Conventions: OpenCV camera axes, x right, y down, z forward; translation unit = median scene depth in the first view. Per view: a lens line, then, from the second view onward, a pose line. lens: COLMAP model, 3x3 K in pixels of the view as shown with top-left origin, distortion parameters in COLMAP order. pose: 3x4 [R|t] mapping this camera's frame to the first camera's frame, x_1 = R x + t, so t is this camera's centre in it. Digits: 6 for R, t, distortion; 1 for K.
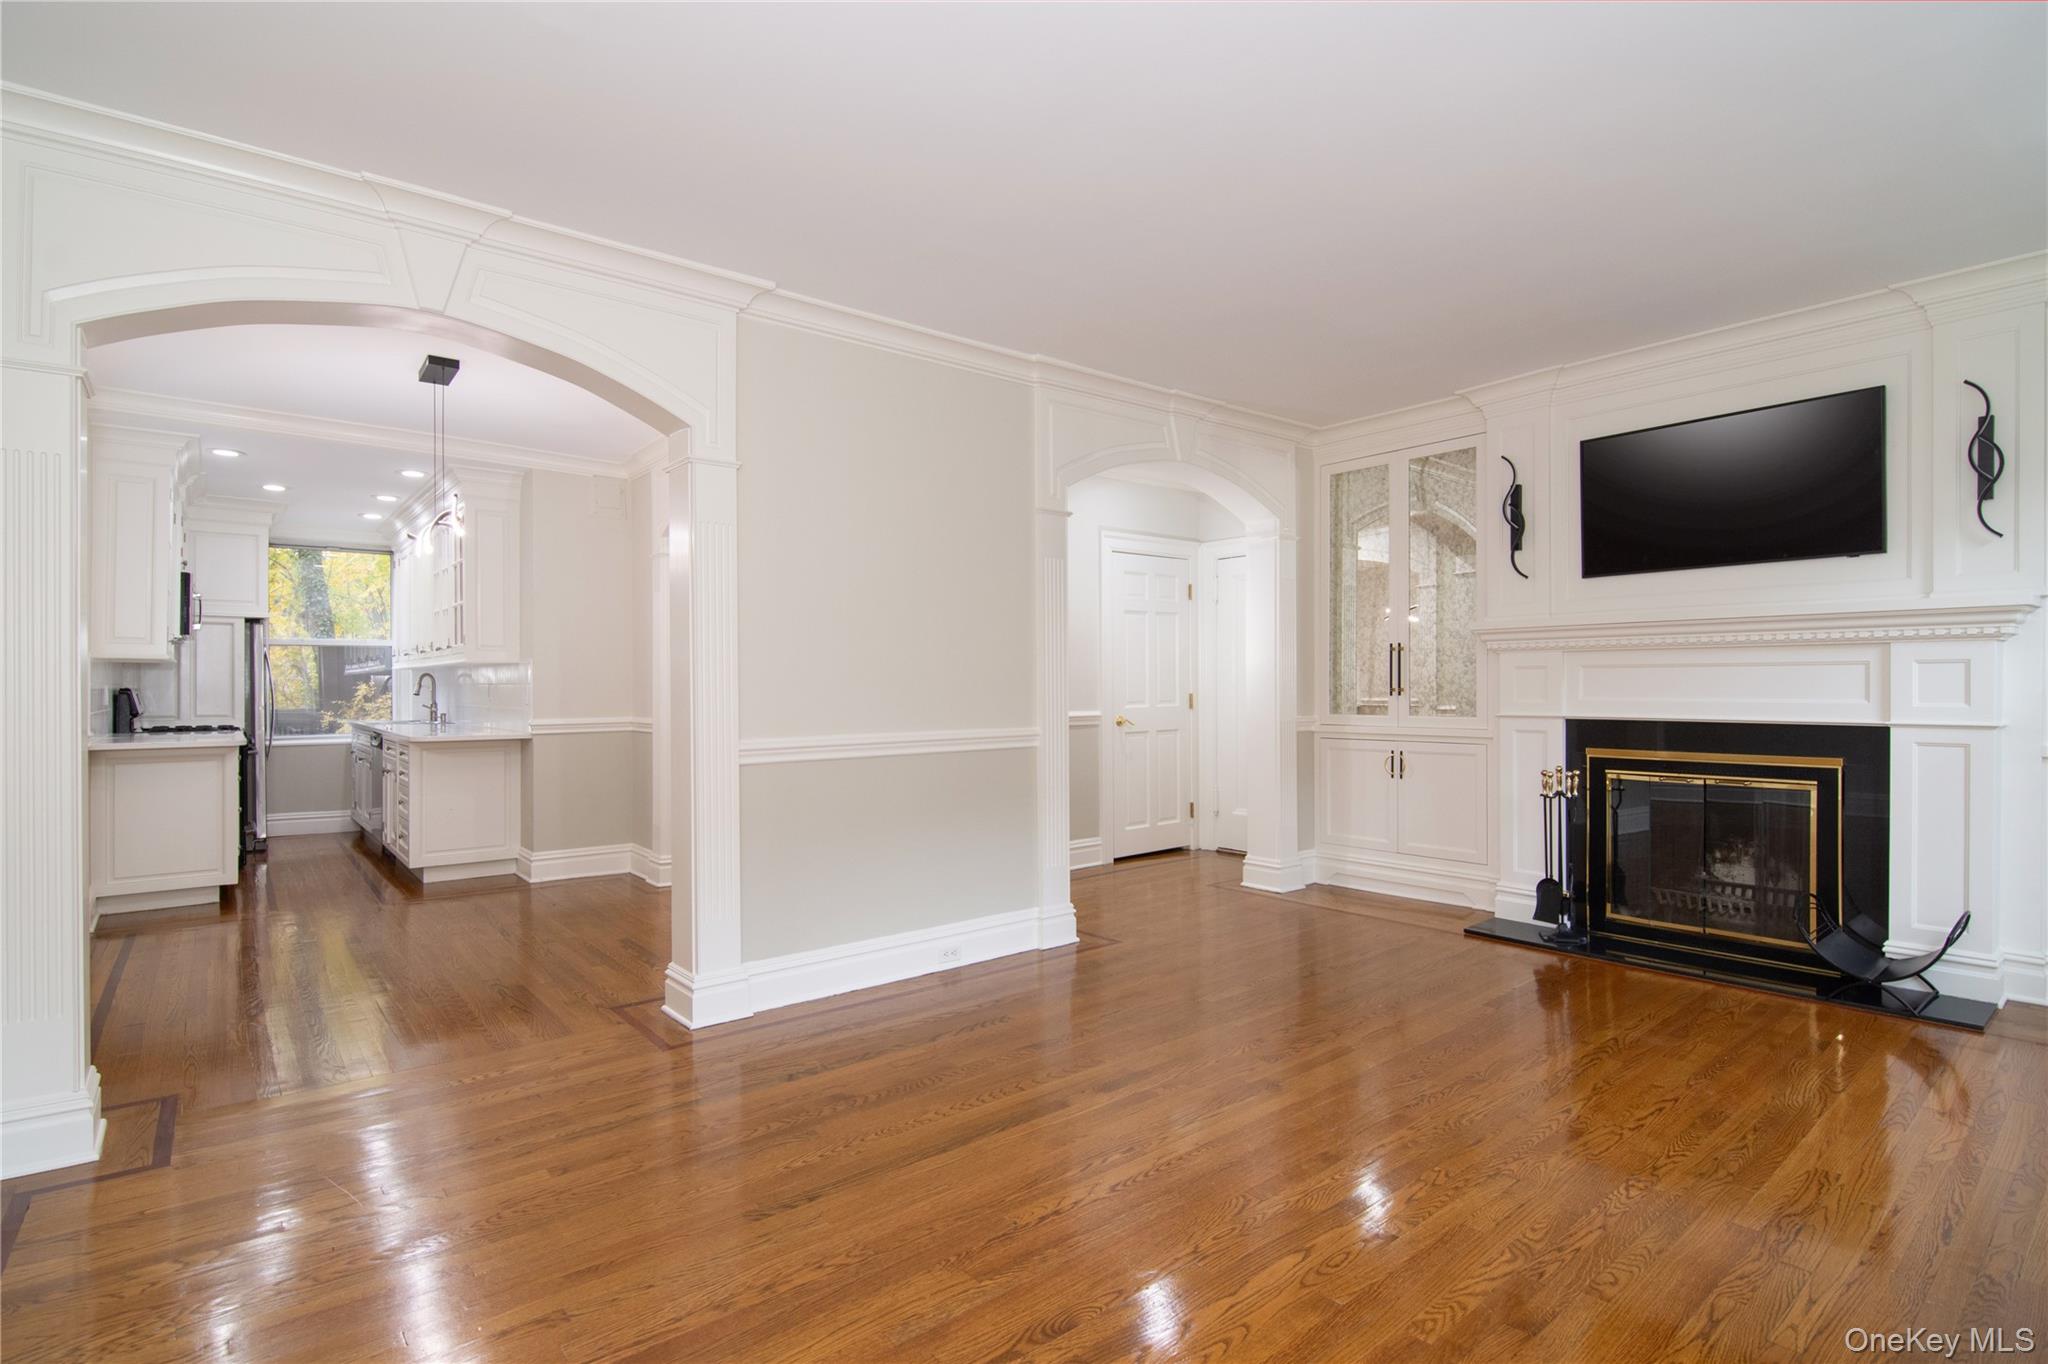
lens RADIAL K [[1038.2, 0, 1024.2], [0, 1038.2, 669.0], [0, 0, 1]] dist [0.004854, -0.012692]
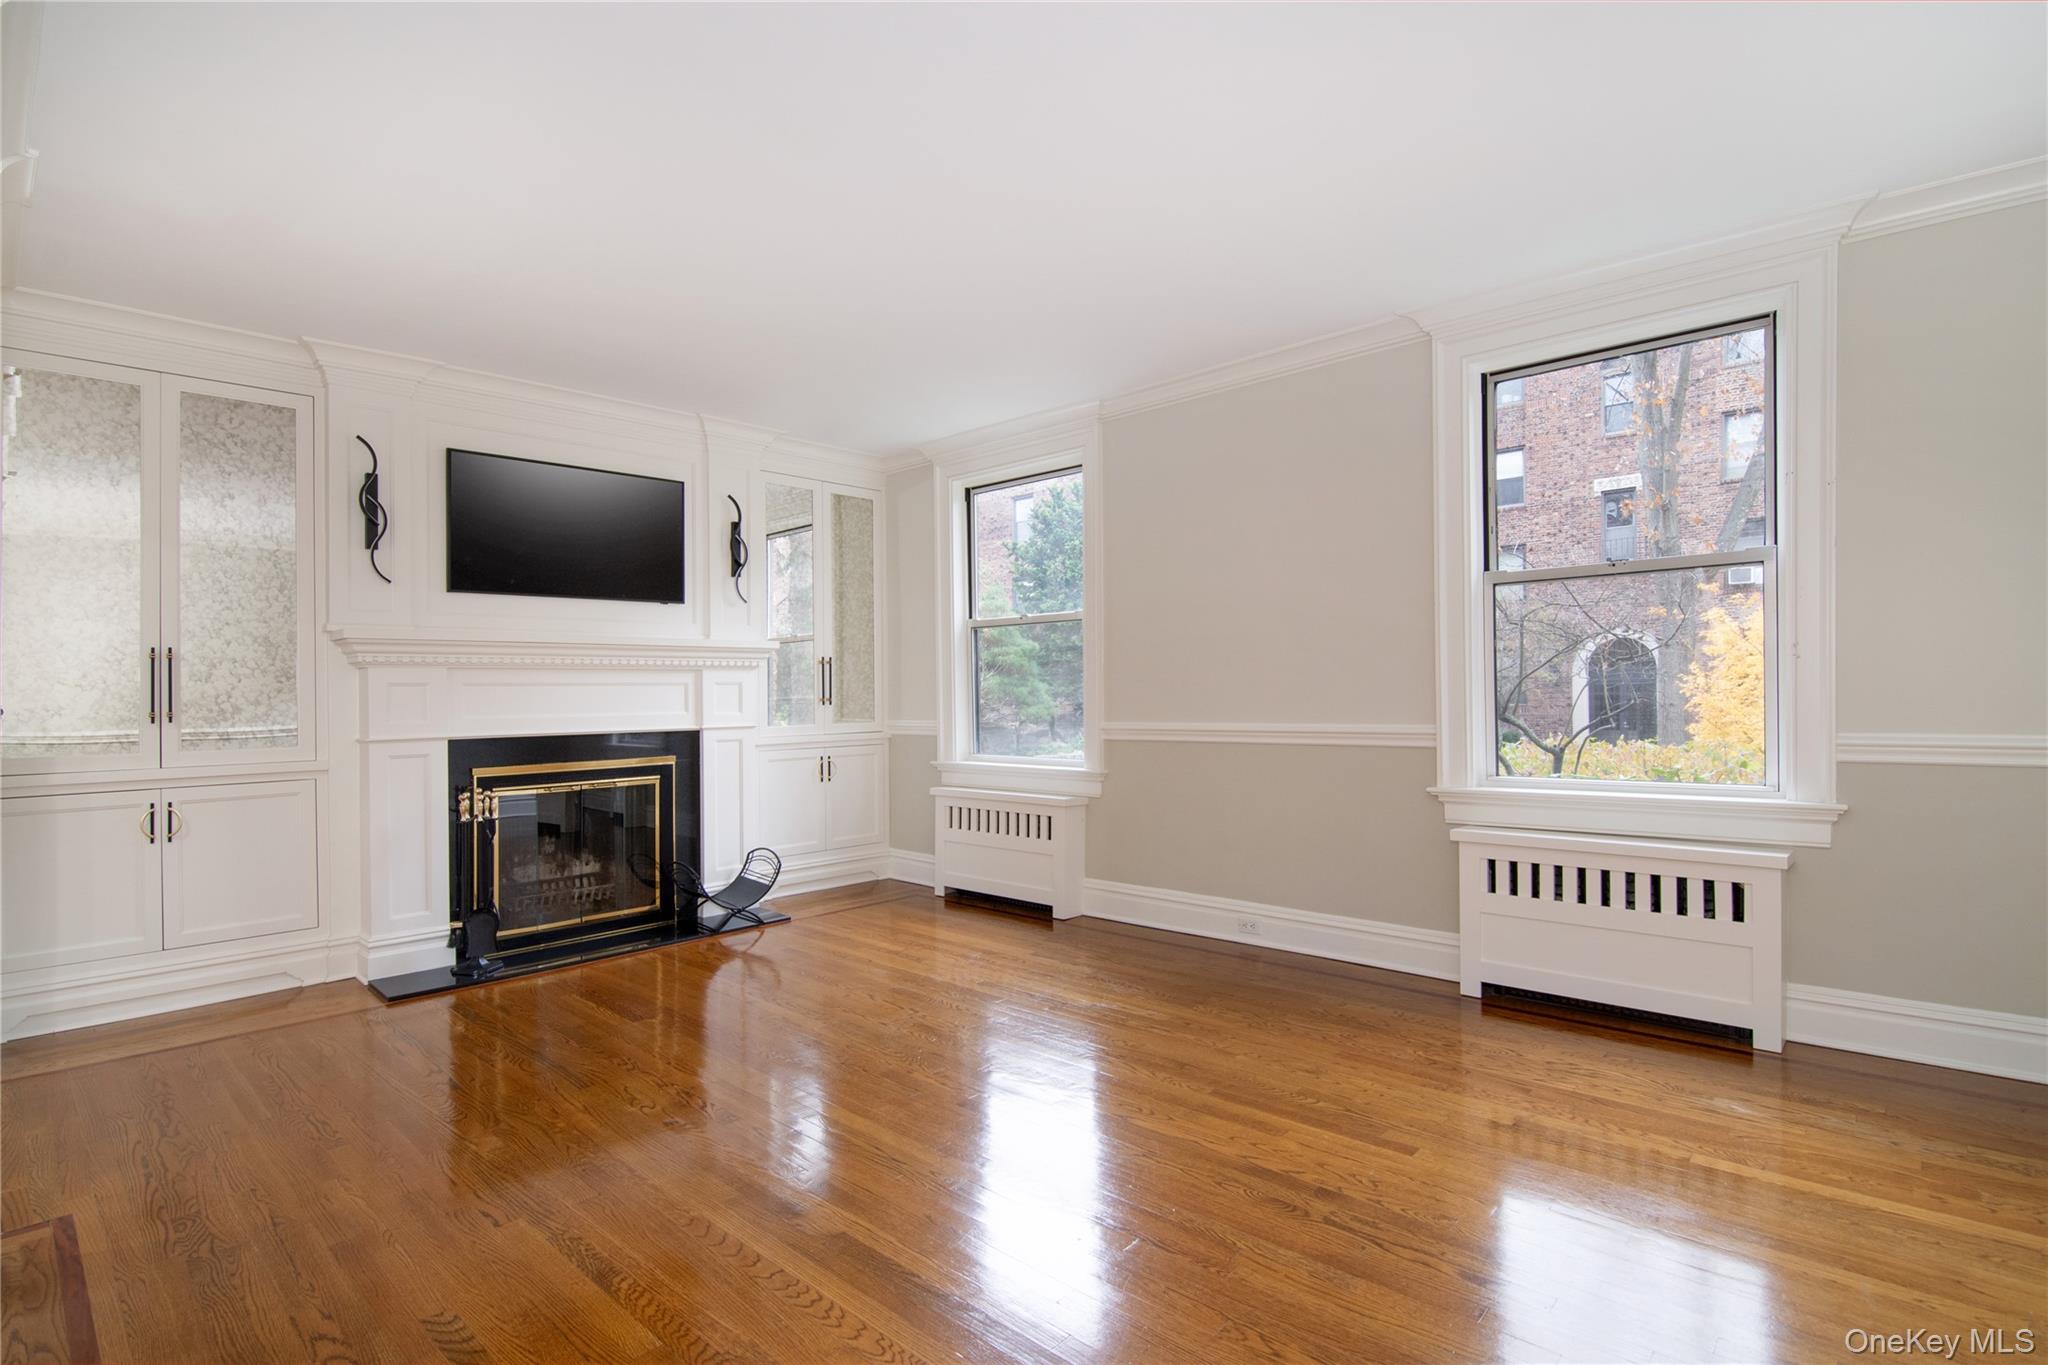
lens RADIAL K [[1038.2, 0, 1028.4], [0, 1038.2, 682.9], [0, 0, 1]] dist [0.004854, -0.012692]
pose [[-0.143510, 0.015153, 0.989533, -0.572312], [0.001719, 0.999885, -0.015062, 0.013761], [-0.989647, -0.000460, -0.143519, 0.731306]]
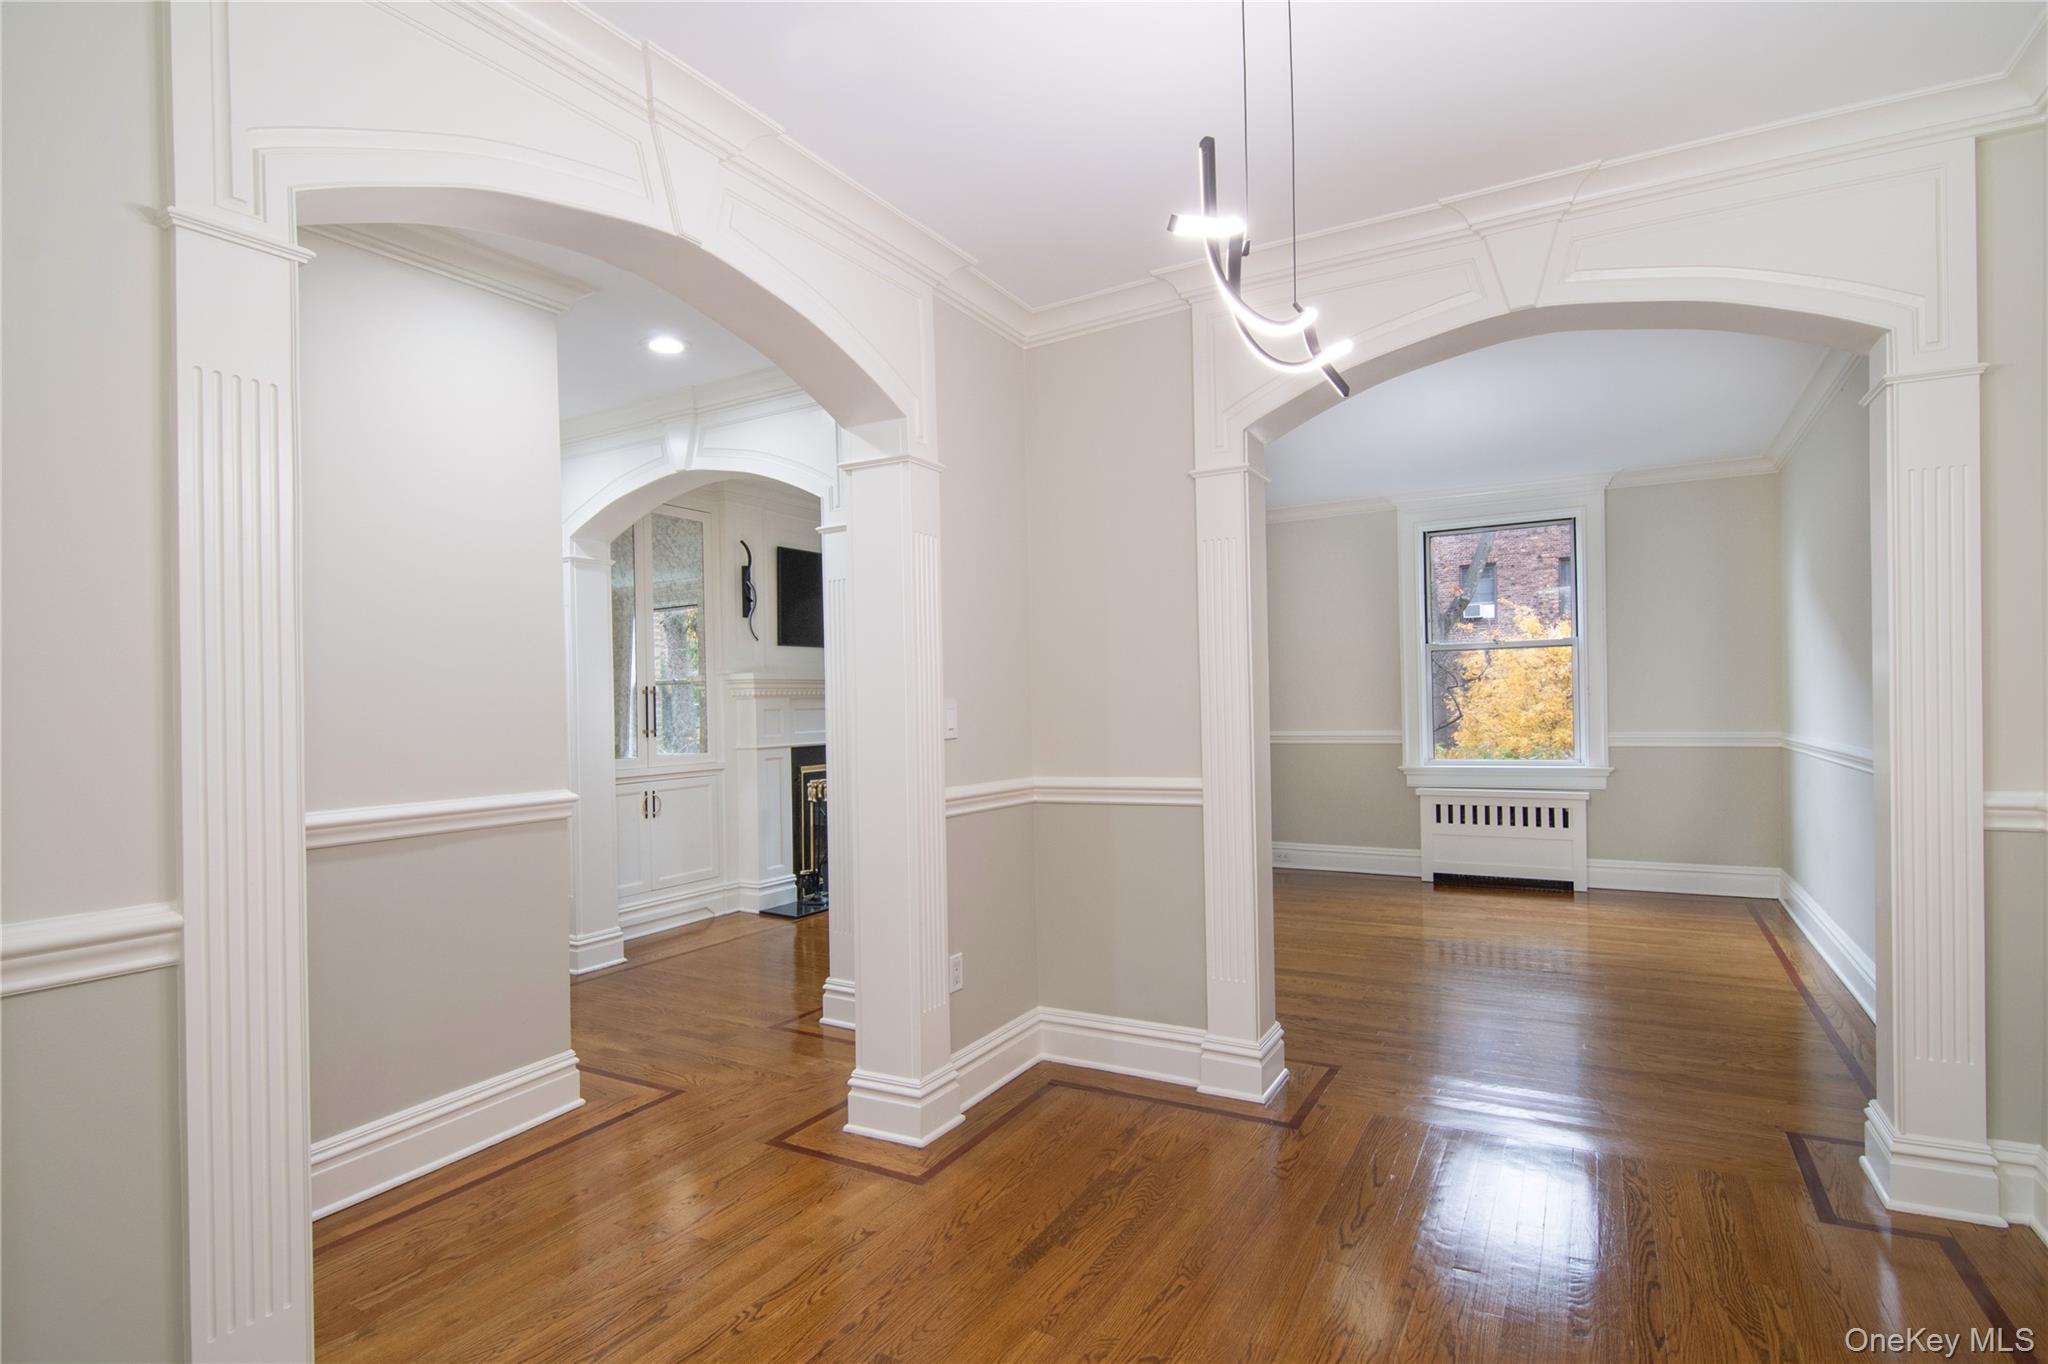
lens RADIAL K [[1038.2, 0, 1040.4], [0, 1038.2, 683.1], [0, 0, 1]] dist [0.004854, -0.012692]
pose [[-0.377747, 0.027600, 0.925498, -1.040286], [0.006765, 0.999611, -0.027049, 0.002473], [-0.925884, -0.003957, -0.377787, 1.437541]]
